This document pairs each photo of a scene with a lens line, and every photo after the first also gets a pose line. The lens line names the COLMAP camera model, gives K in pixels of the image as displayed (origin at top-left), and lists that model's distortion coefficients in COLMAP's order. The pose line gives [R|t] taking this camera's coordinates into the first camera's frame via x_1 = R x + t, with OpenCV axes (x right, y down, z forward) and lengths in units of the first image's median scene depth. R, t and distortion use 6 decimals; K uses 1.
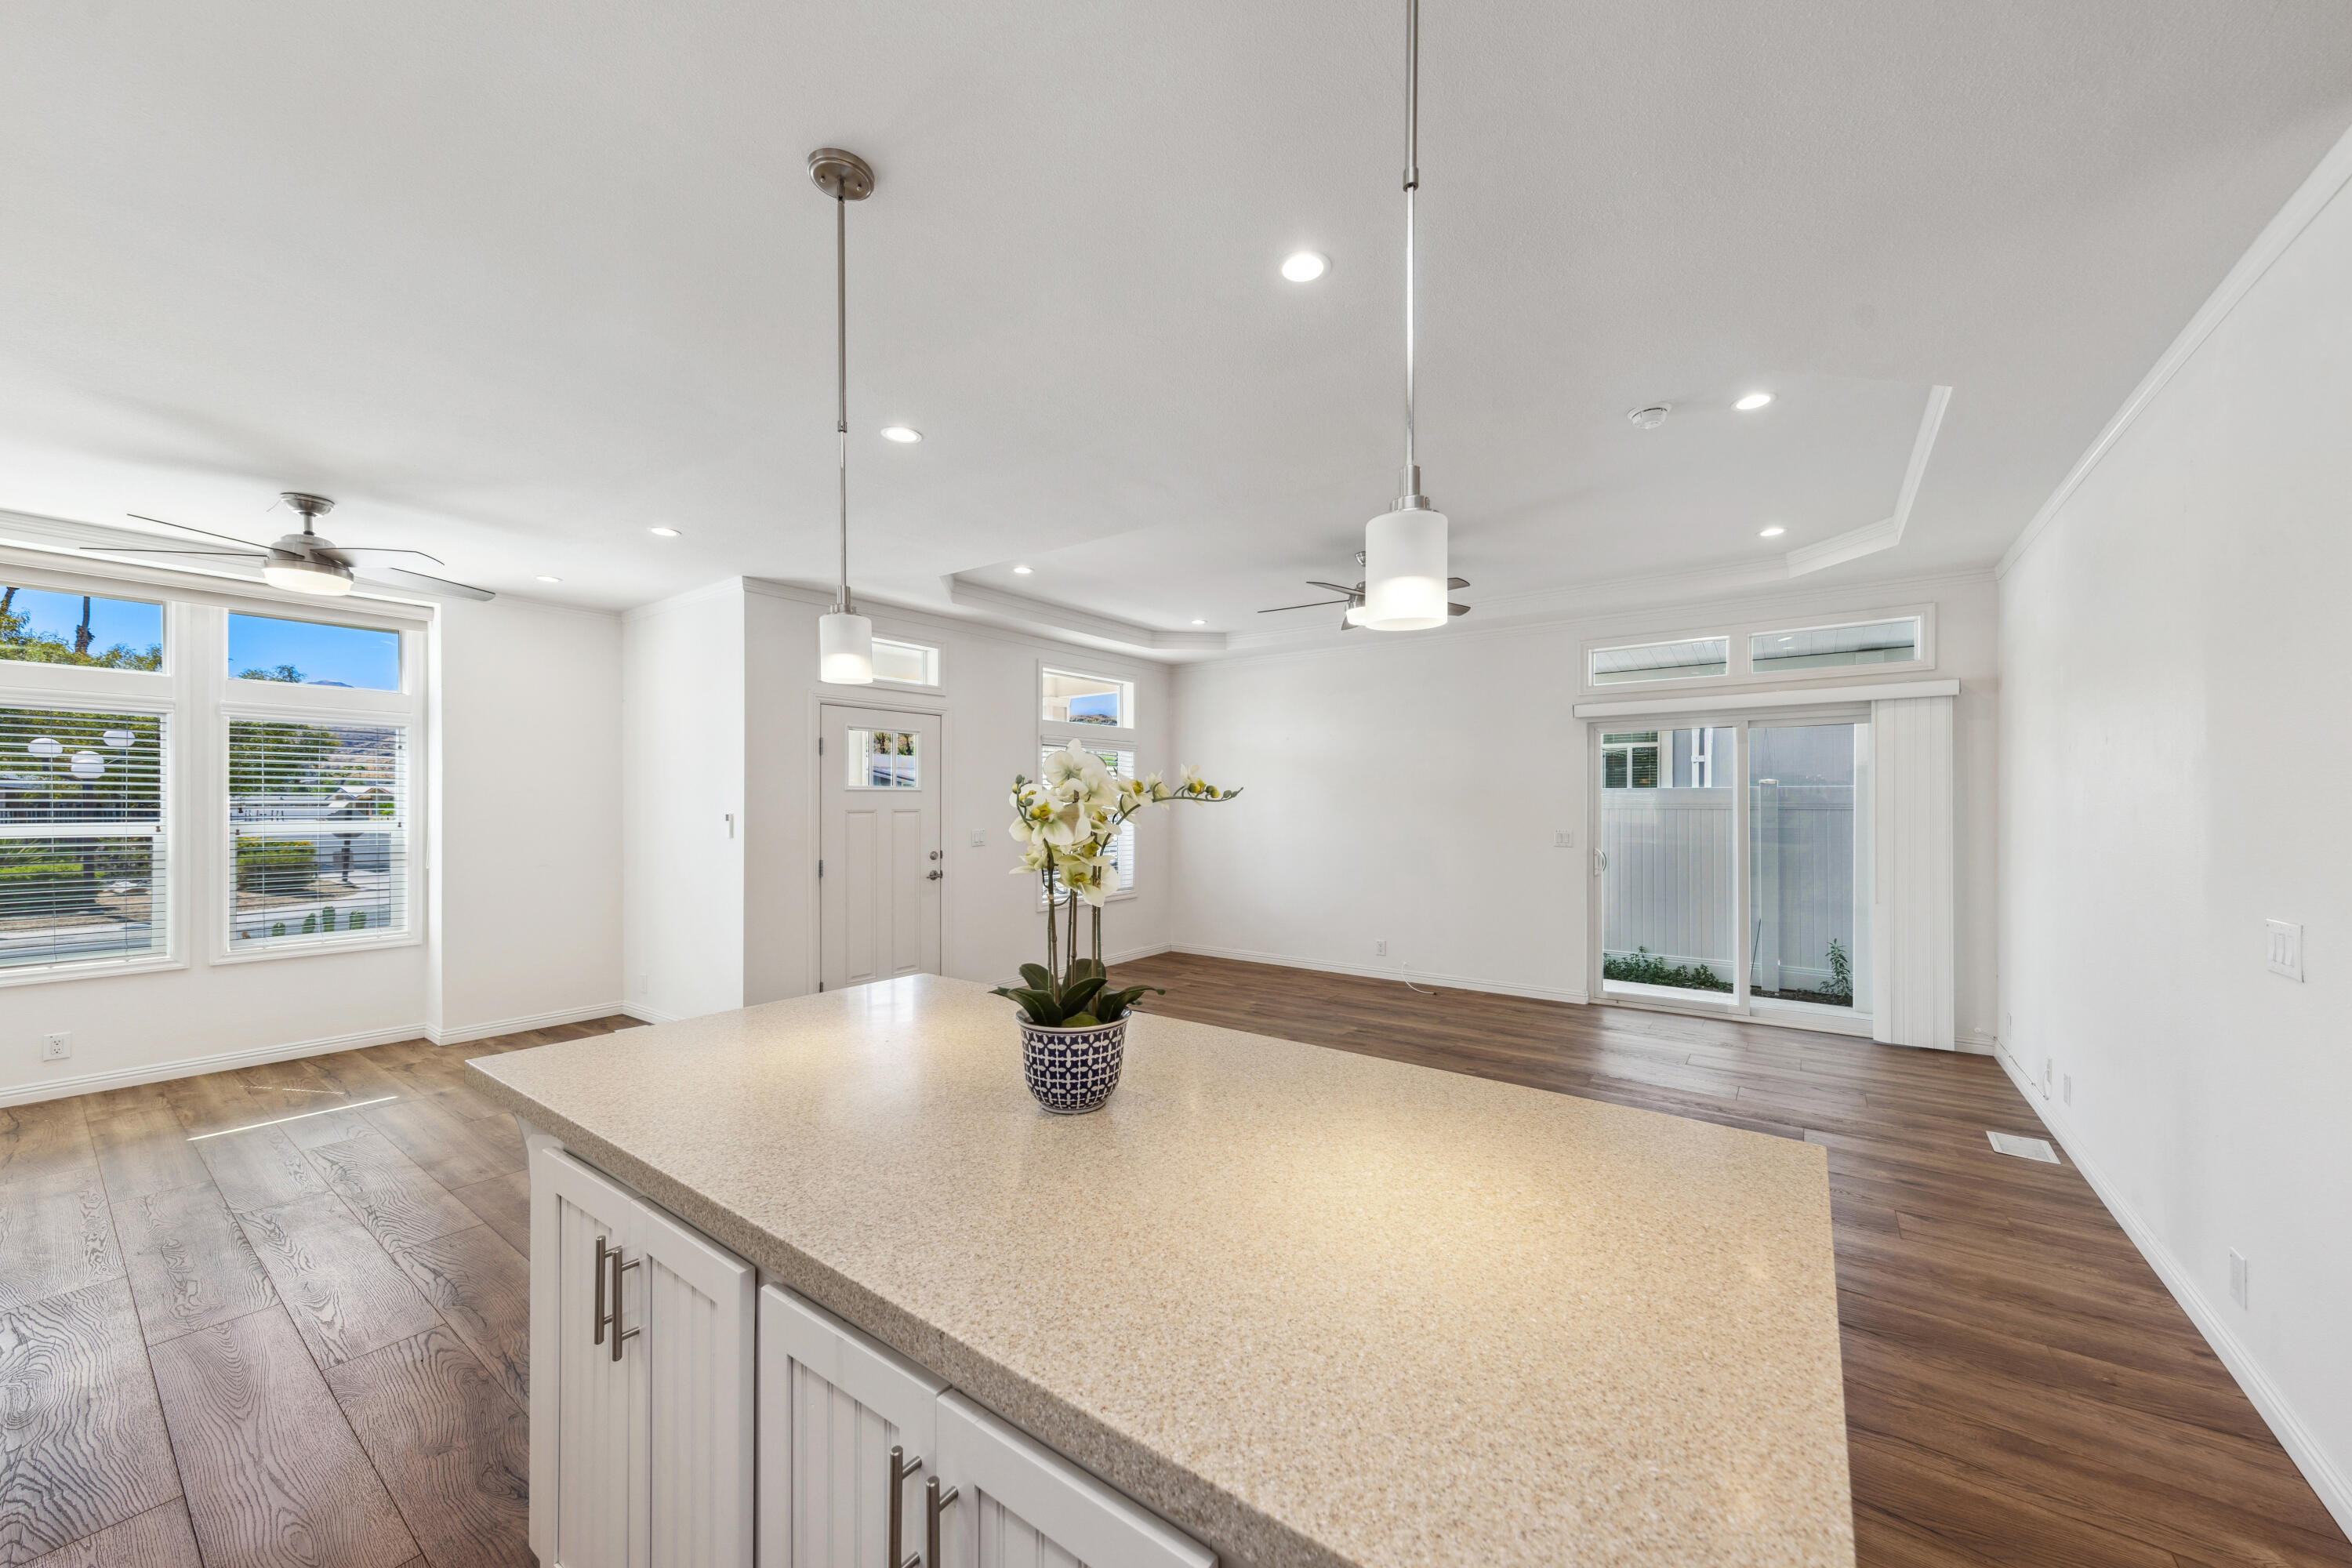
lens RADIAL K [[858.2, 0, 1181.1], [0, 858.2, 807.2], [0, 0, 1]] dist [0.007638, -0.000150]
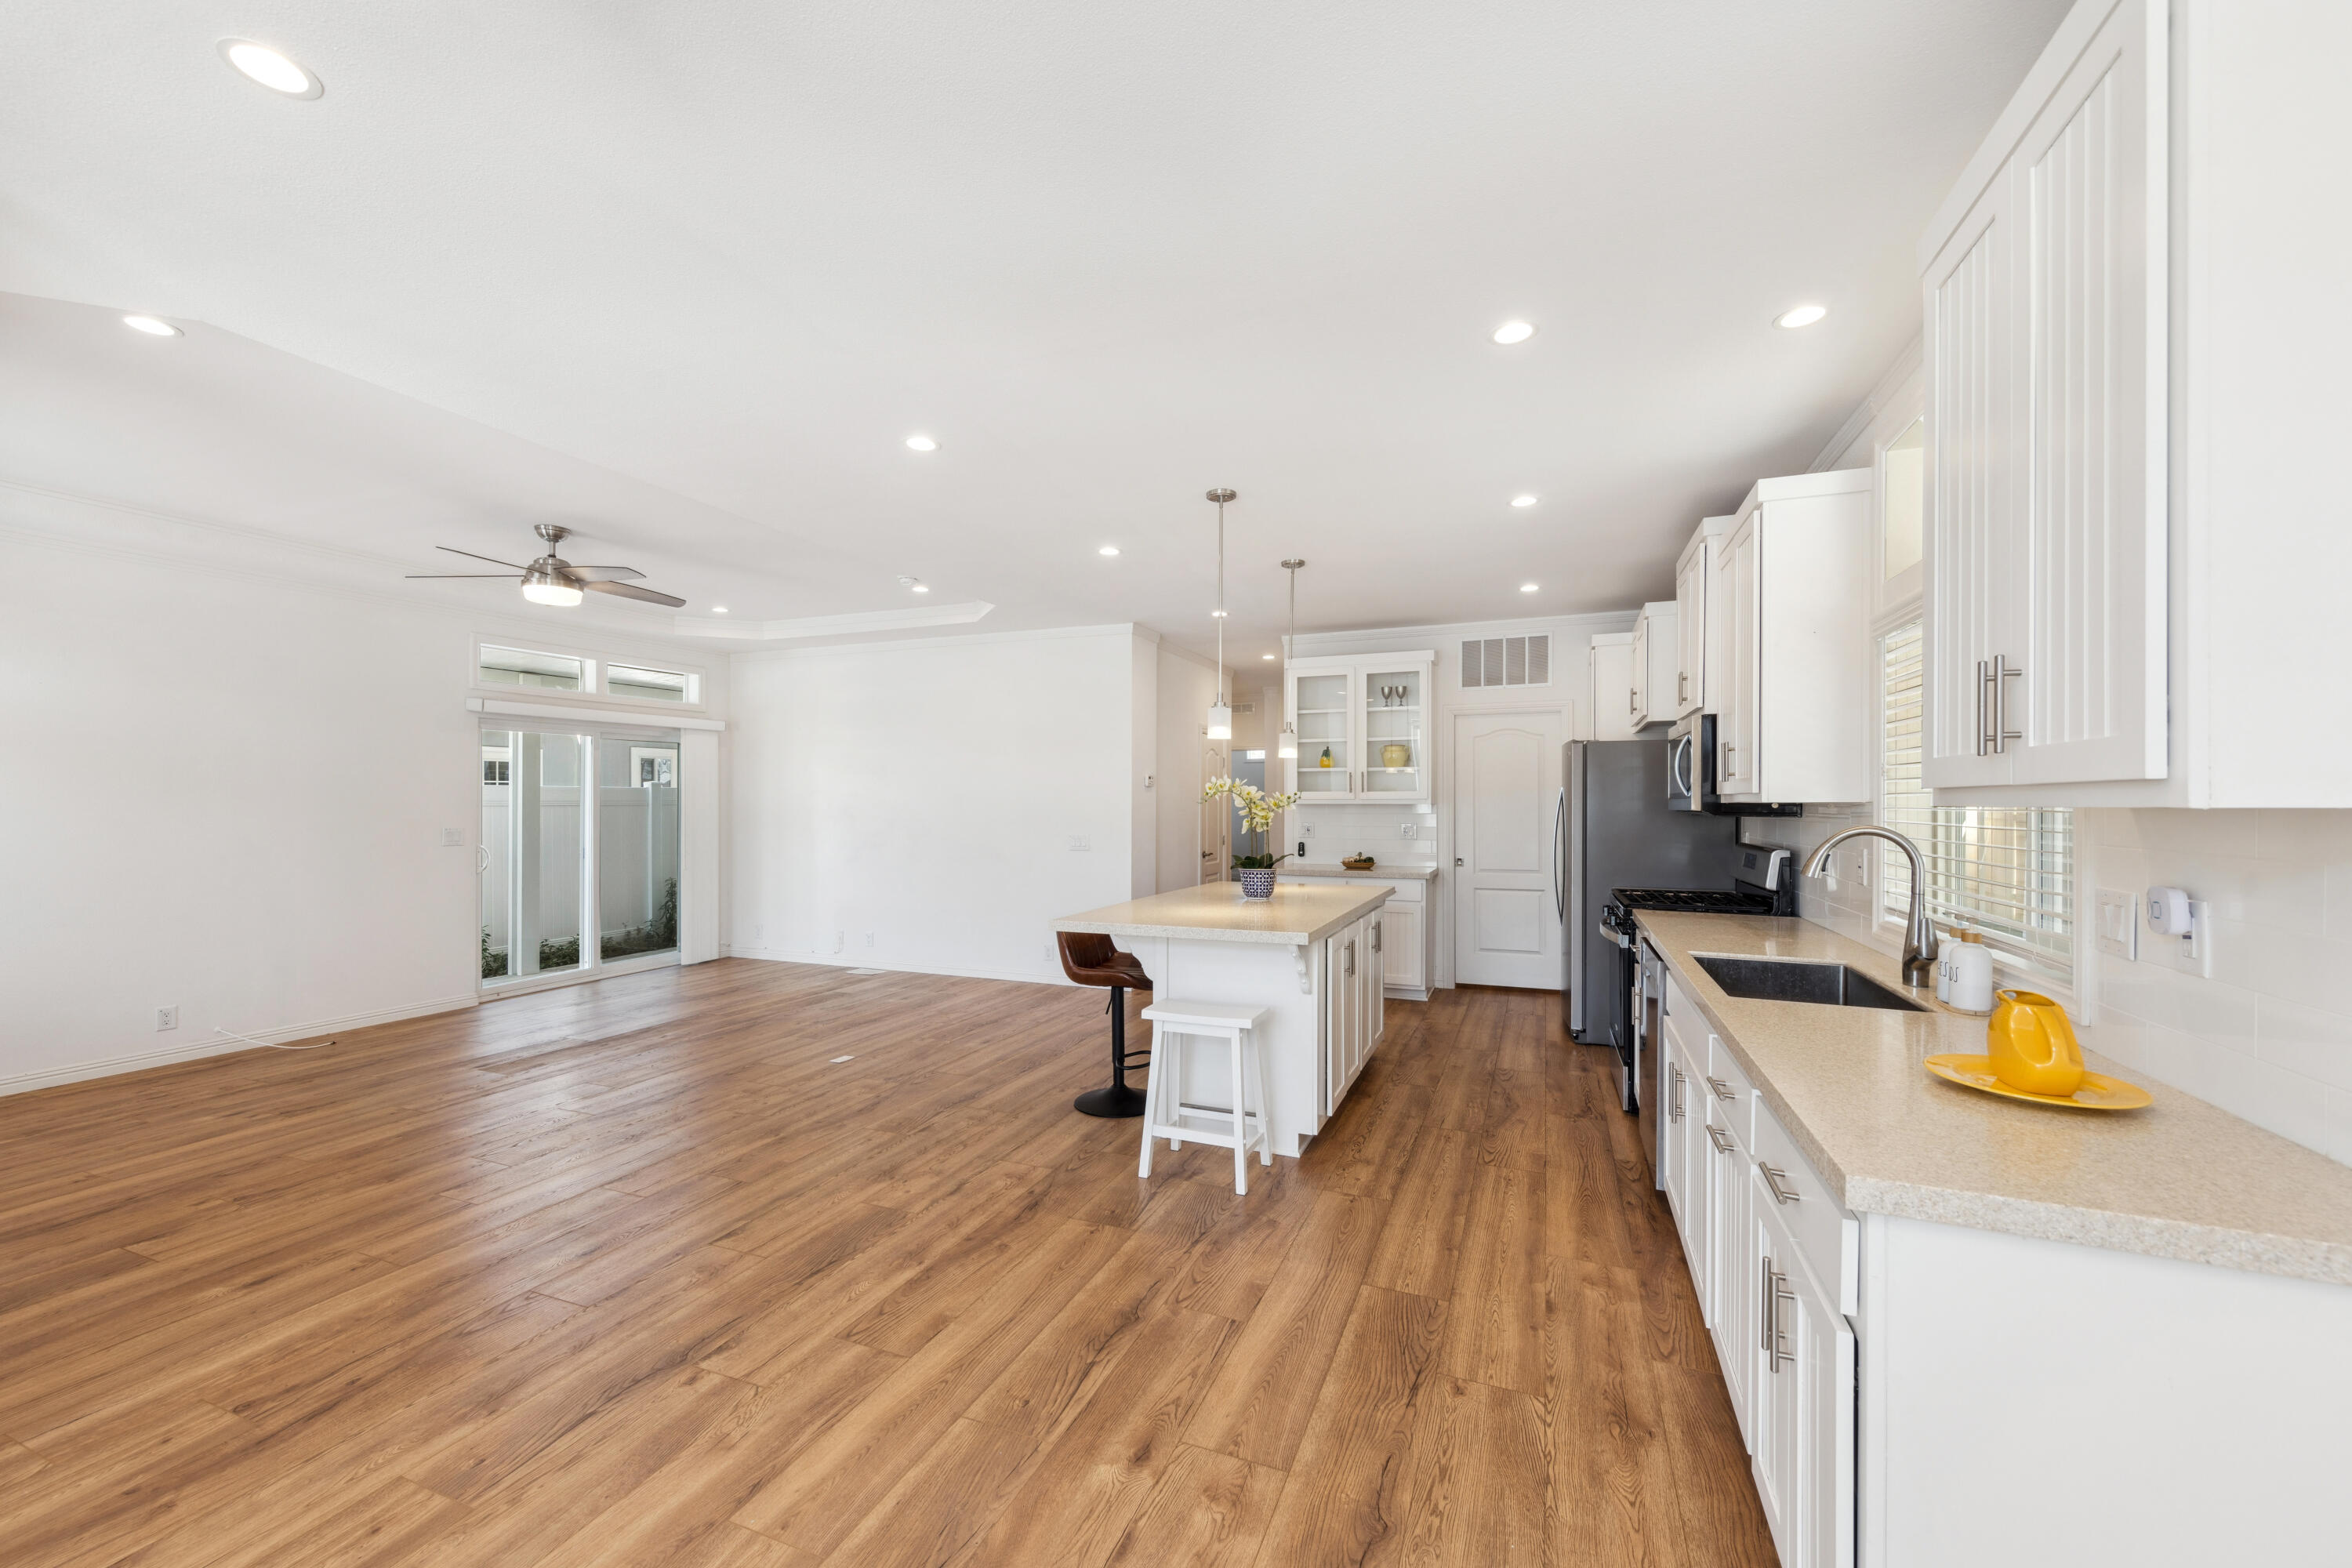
lens RADIAL K [[914.6, 0, 1168.7], [0, 914.6, 800.7], [0, 0, 1]] dist [0.007990, -0.001626]
pose [[-0.235237, -0.000640, 0.971938, -0.883611], [0.005981, 0.999980, 0.002107, 0.000588], [-0.971920, 0.006309, -0.235229, 0.581526]]
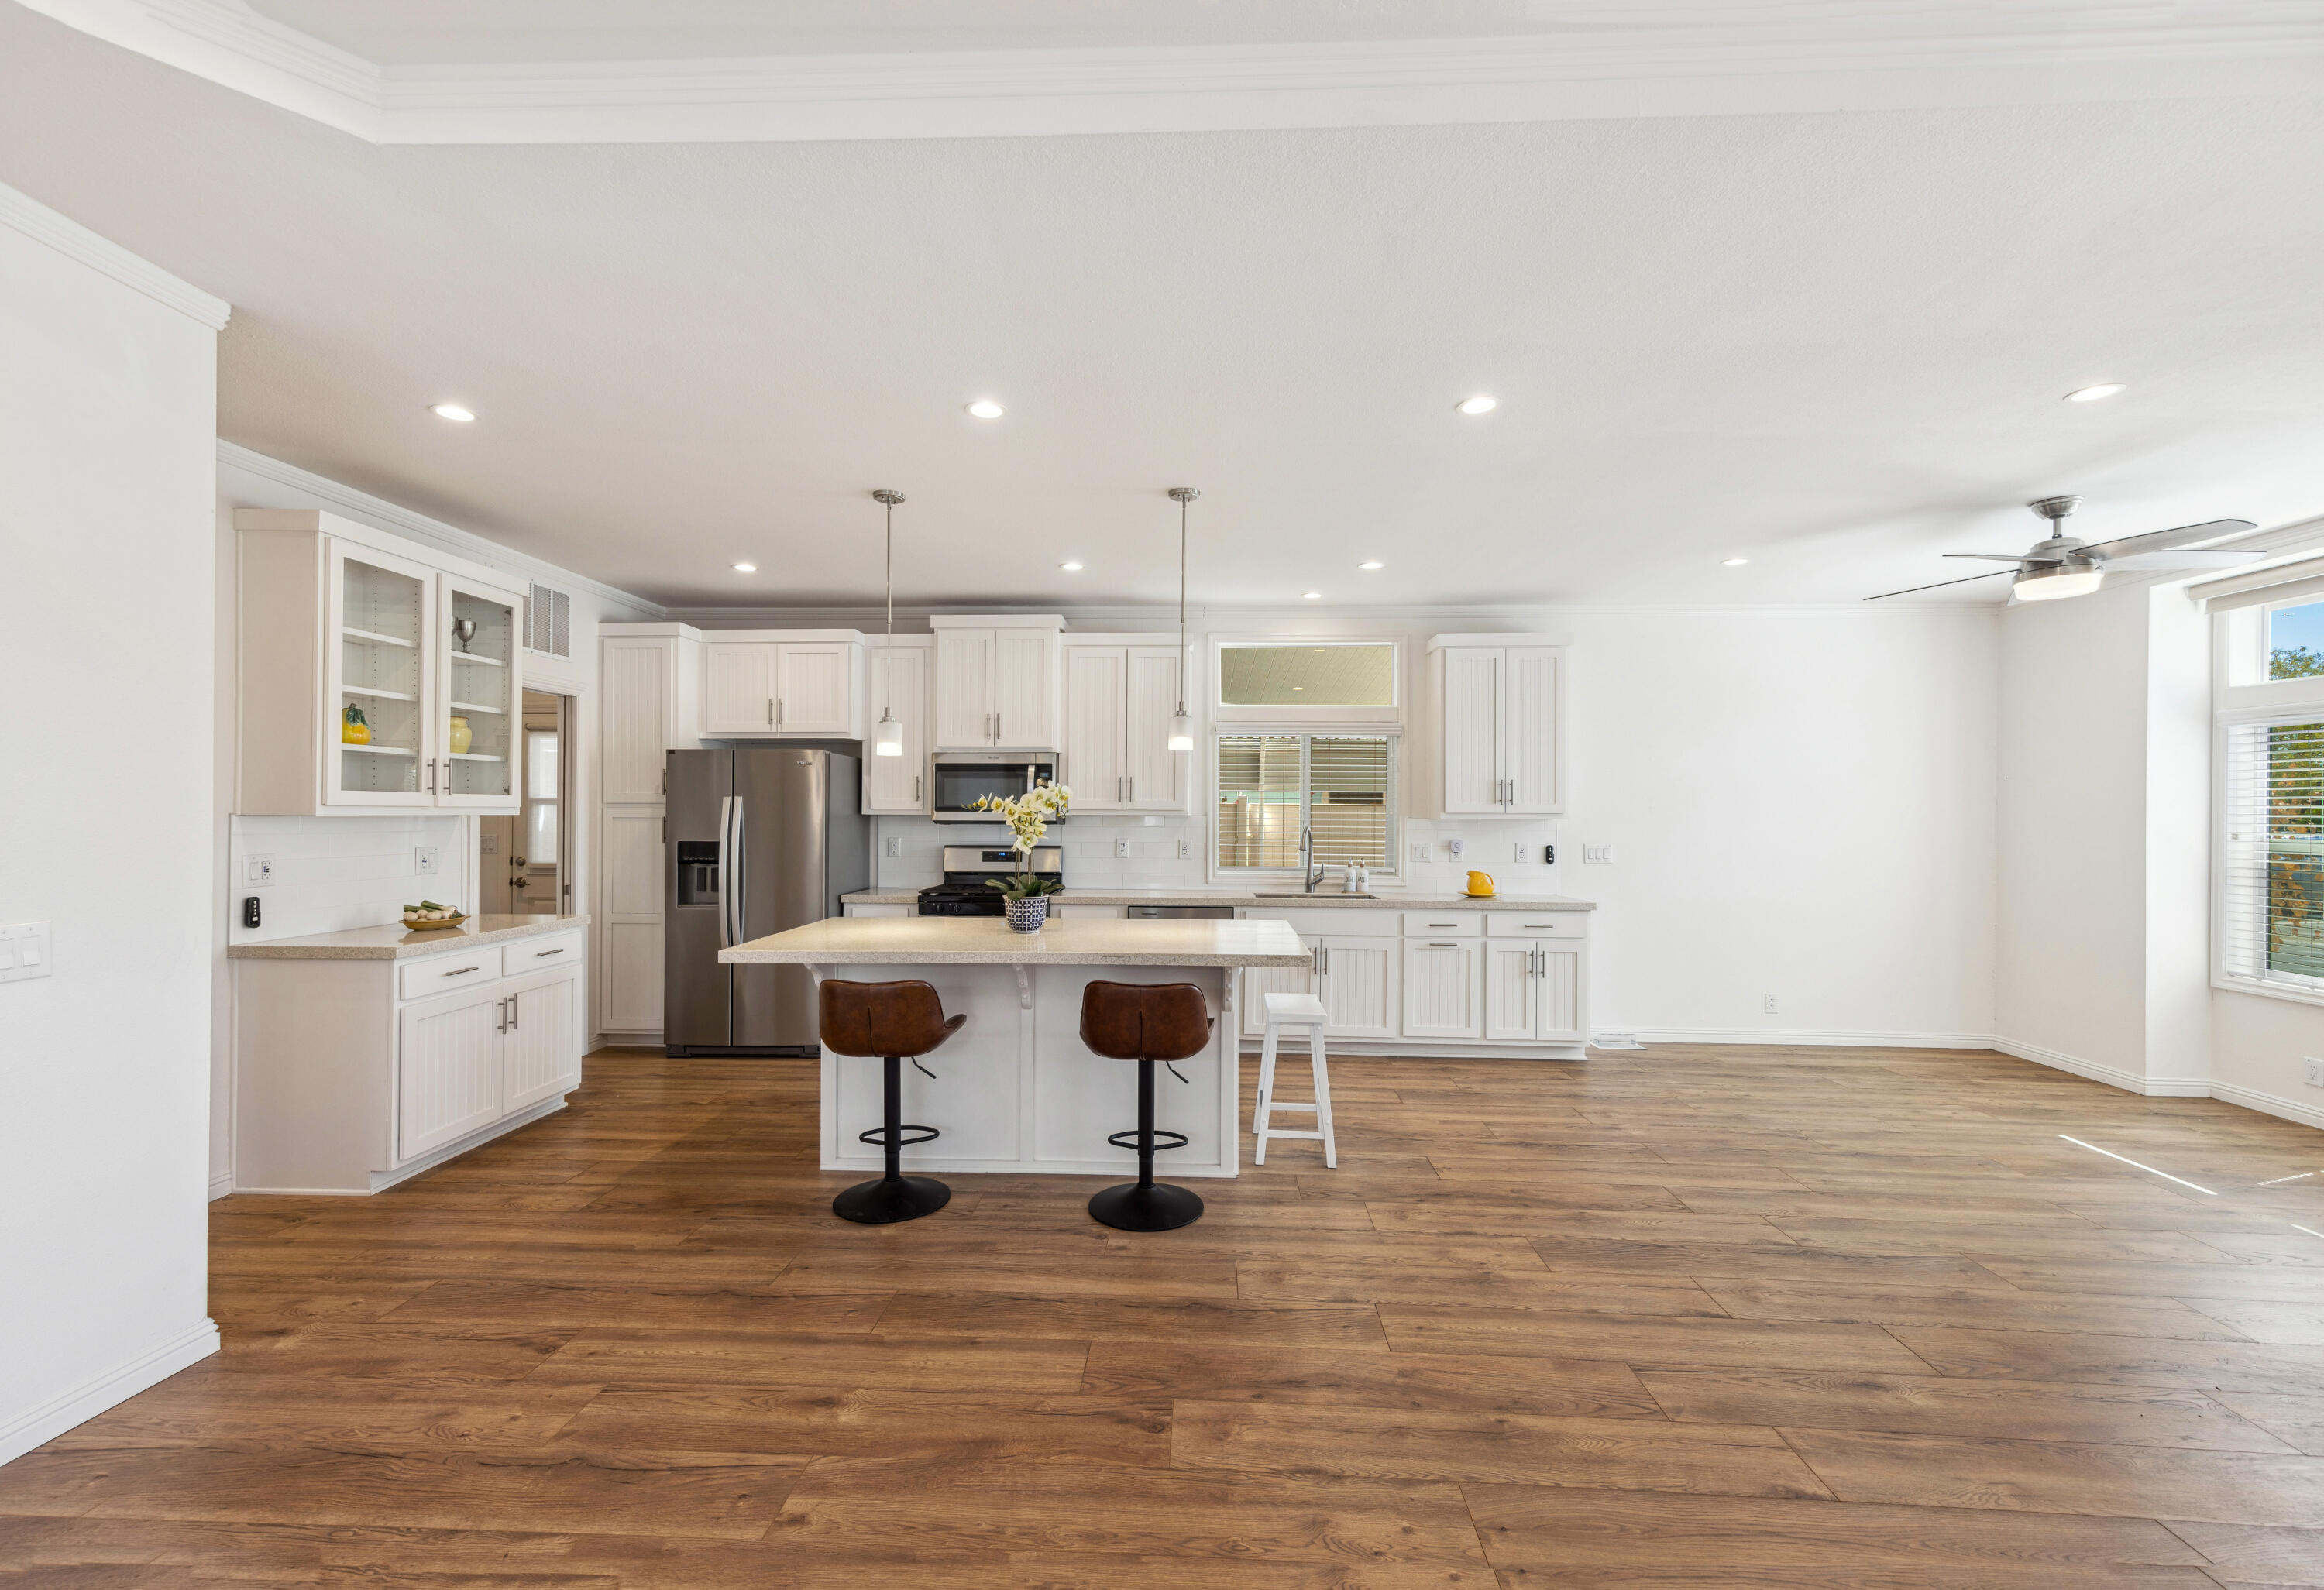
lens RADIAL K [[970.9, 0, 1160.3], [0, 970.9, 812.7], [0, 0, 1]] dist [0.007747, -0.001693]
pose [[-0.839227, -0.006516, -0.543743, 0.306991], [-0.010895, 0.999929, 0.004833, -0.002646], [0.543673, 0.009980, -0.839238, 1.007874]]
